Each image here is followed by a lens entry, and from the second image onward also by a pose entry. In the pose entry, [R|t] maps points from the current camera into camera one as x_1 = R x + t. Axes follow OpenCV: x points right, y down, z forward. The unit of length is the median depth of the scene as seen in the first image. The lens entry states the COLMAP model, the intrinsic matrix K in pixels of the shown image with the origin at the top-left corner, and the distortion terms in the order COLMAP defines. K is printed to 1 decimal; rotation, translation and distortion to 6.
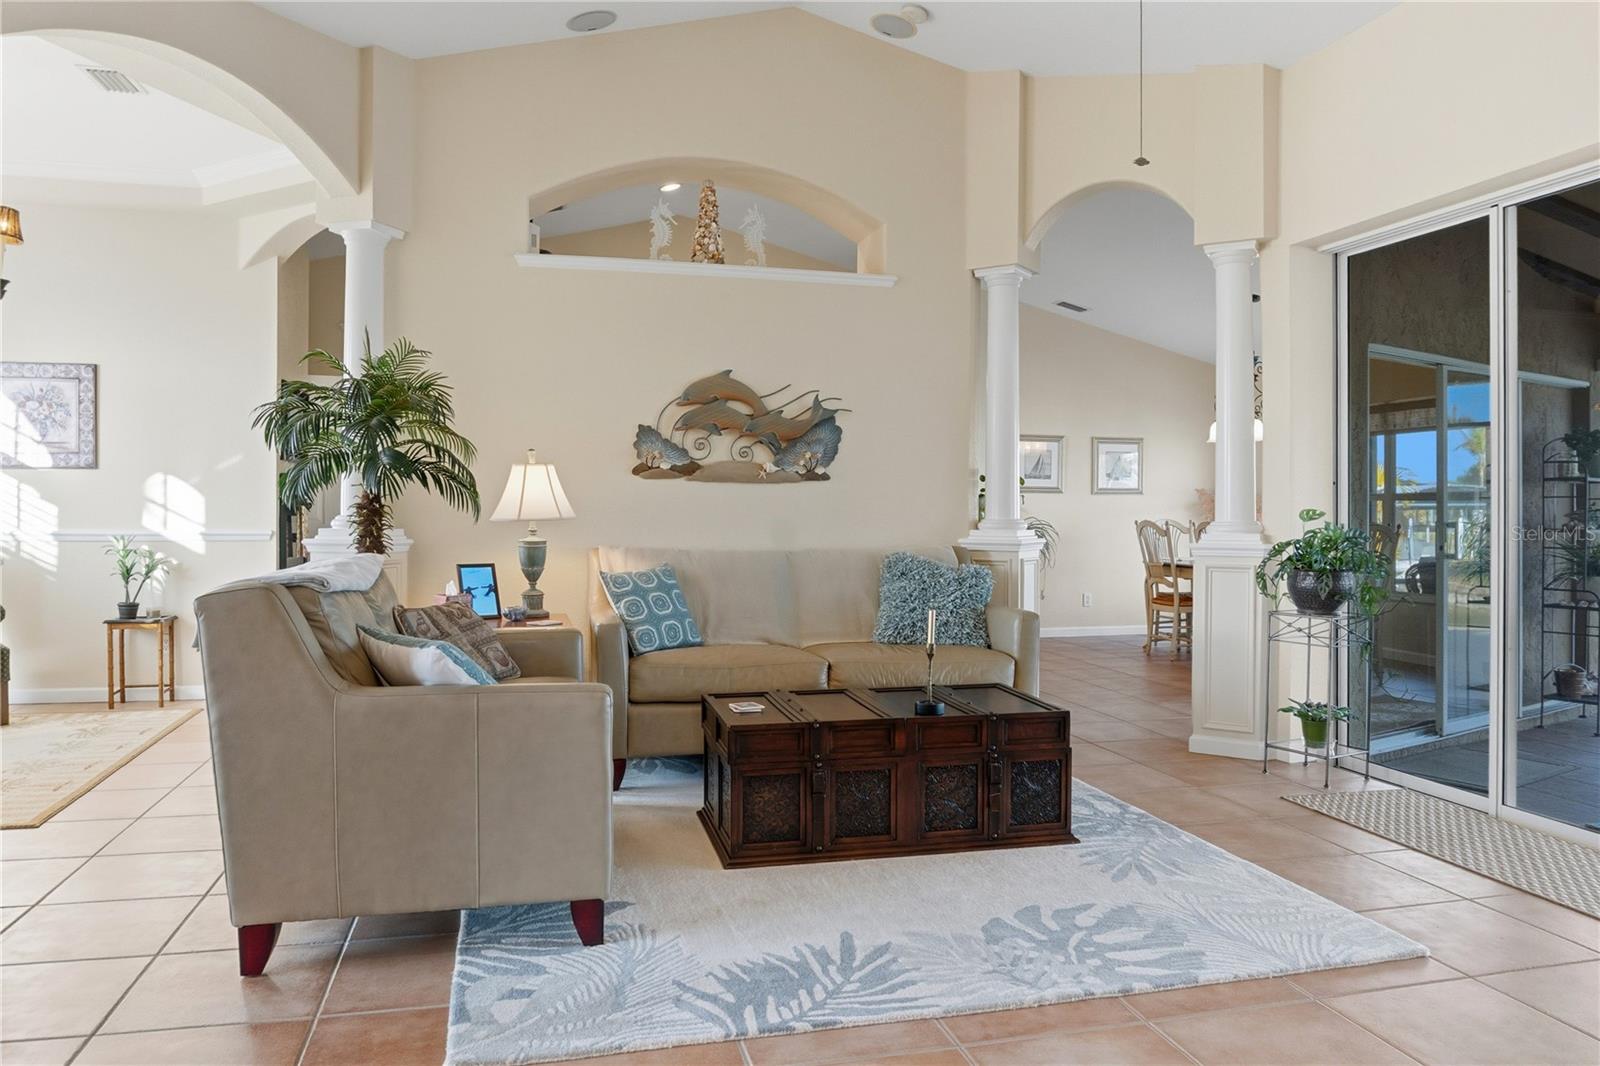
lens RADIAL K [[1117.3, 0, 800.0], [0, 1117.3, 533.0], [0, 0, 1]] dist [-0.053024, -0.000579]
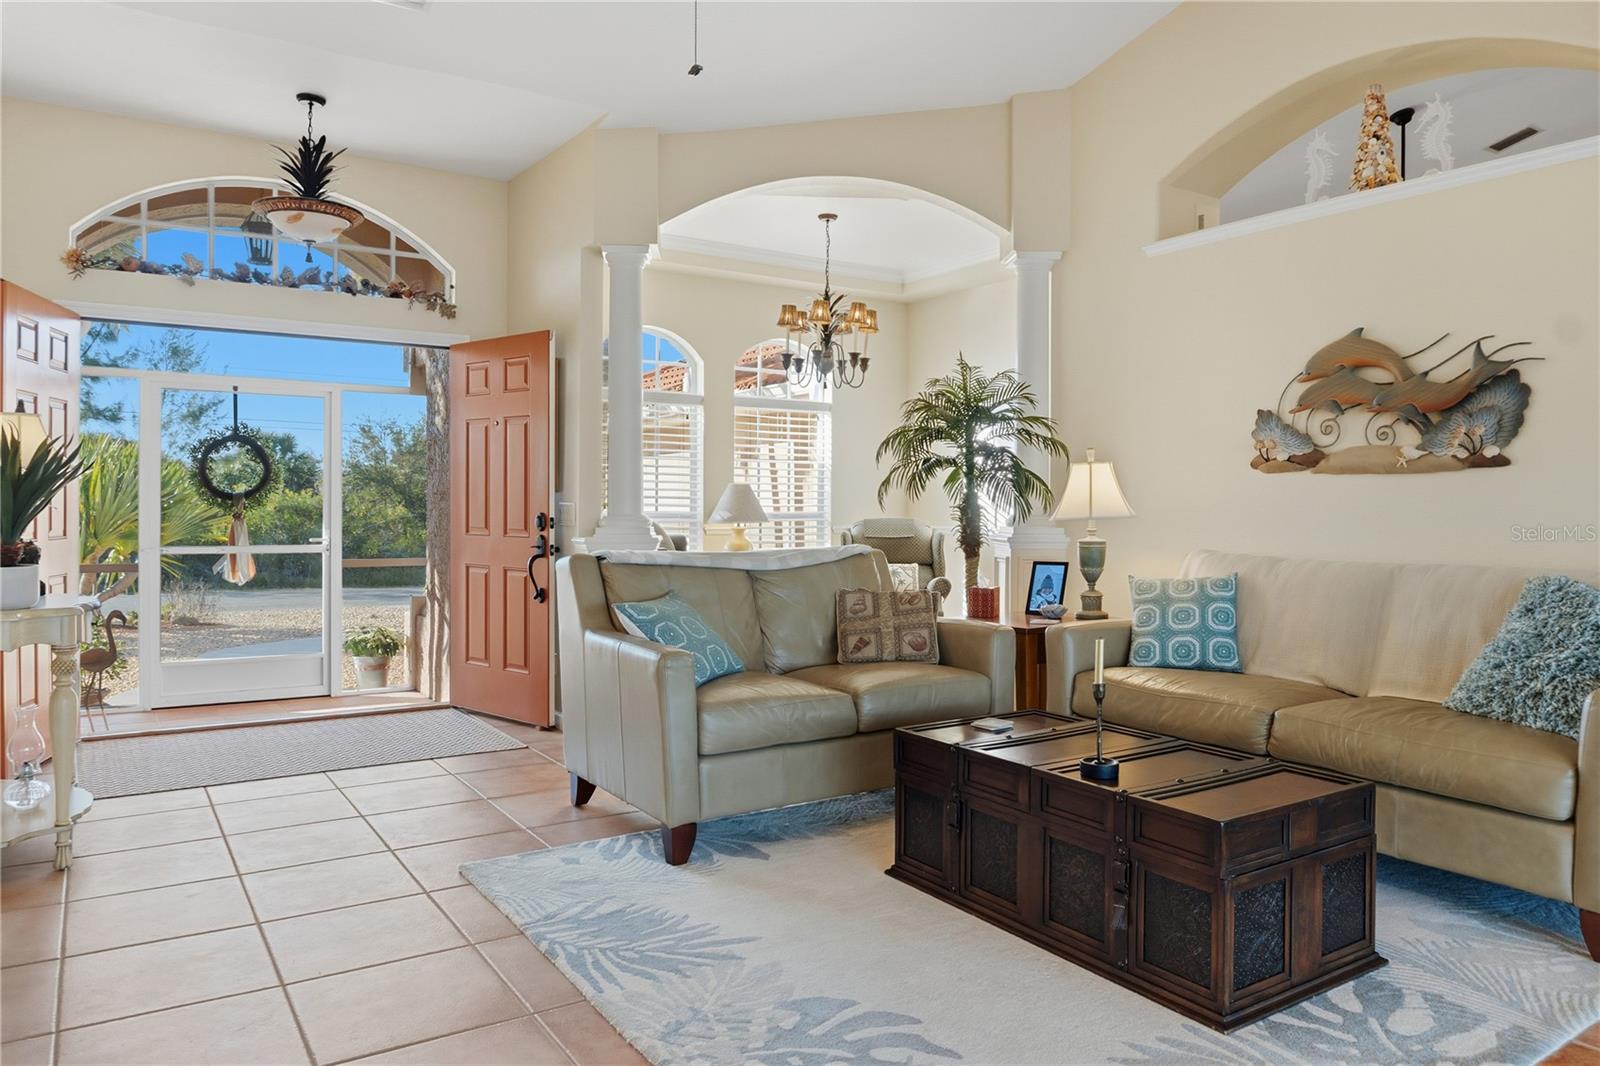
lens RADIAL K [[1084.1, 0, 793.6], [0, 1084.1, 522.8], [0, 0, 1]] dist [-0.012021, -0.002211]
pose [[0.319241, 0.009885, -0.947622, 0.528183], [-0.024734, 0.999692, 0.002095, -0.003510], [0.947351, 0.022770, 0.319387, 0.399947]]
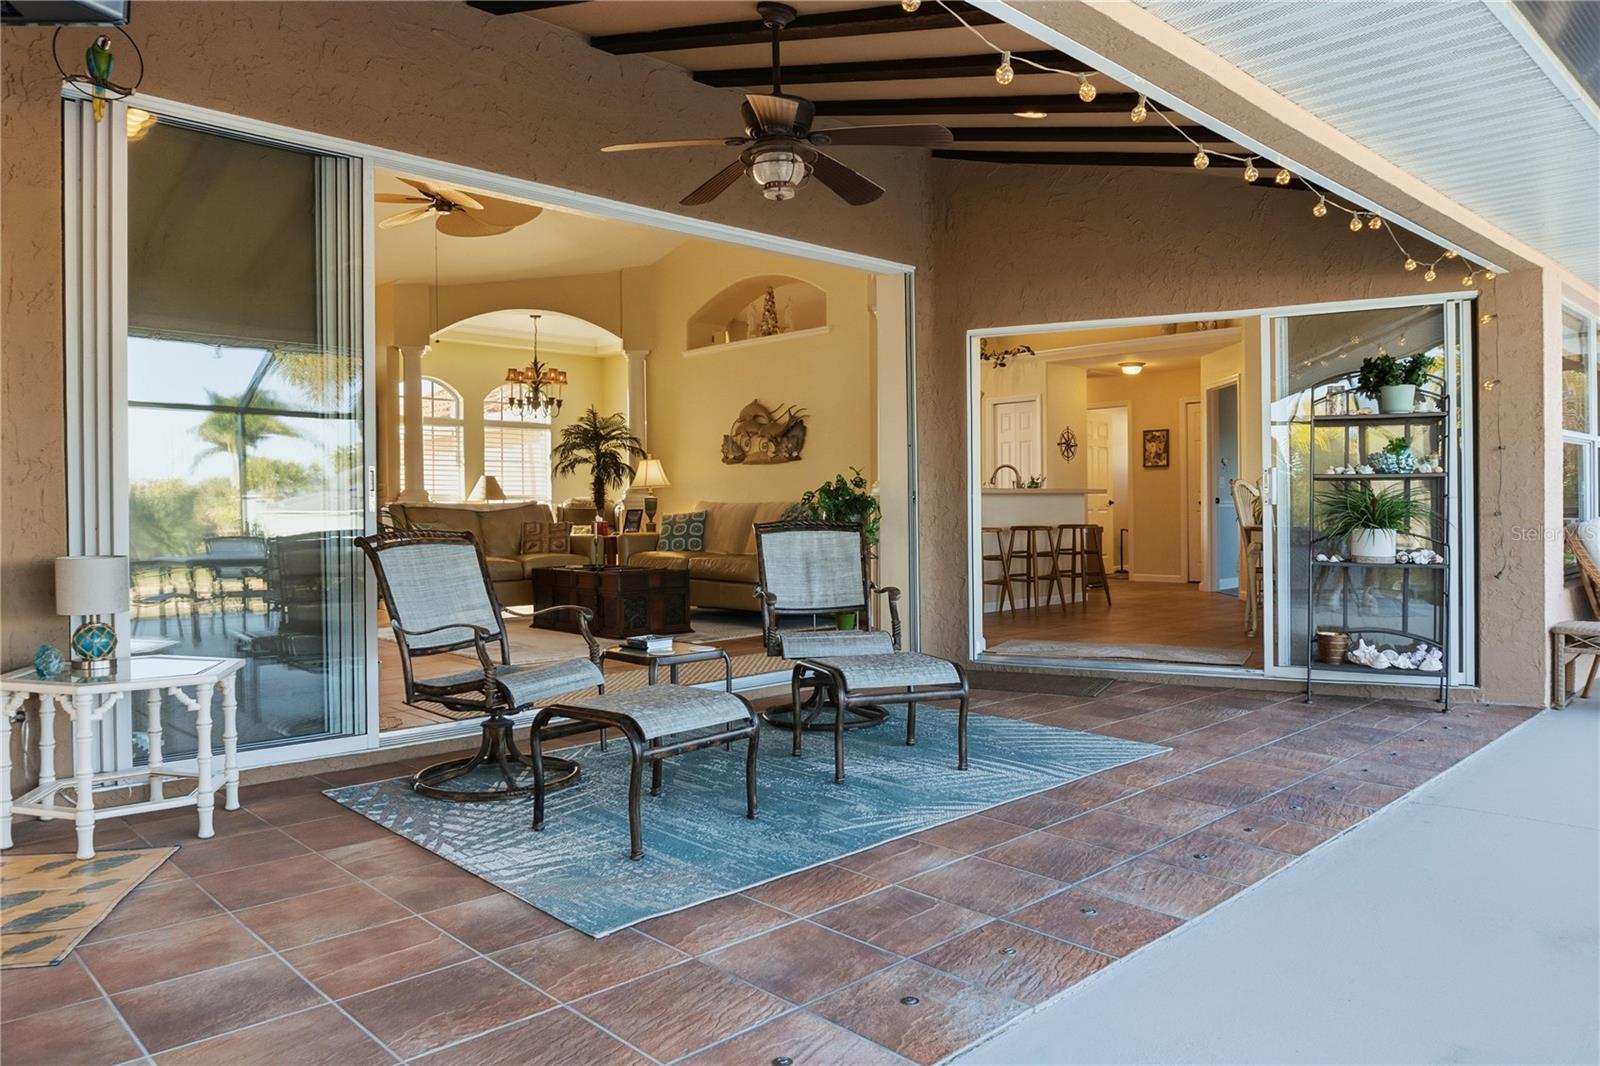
lens RADIAL K [[1084.1, 0, 793.6], [0, 1084.1, 522.8], [0, 0, 1]] dist [-0.012021, -0.002211]
pose [[0.493628, 0.000531, -0.869673, 1.453746], [-0.007977, 0.999961, -0.003918, 0.052574], [0.869636, 0.008872, 0.493613, 0.224619]]
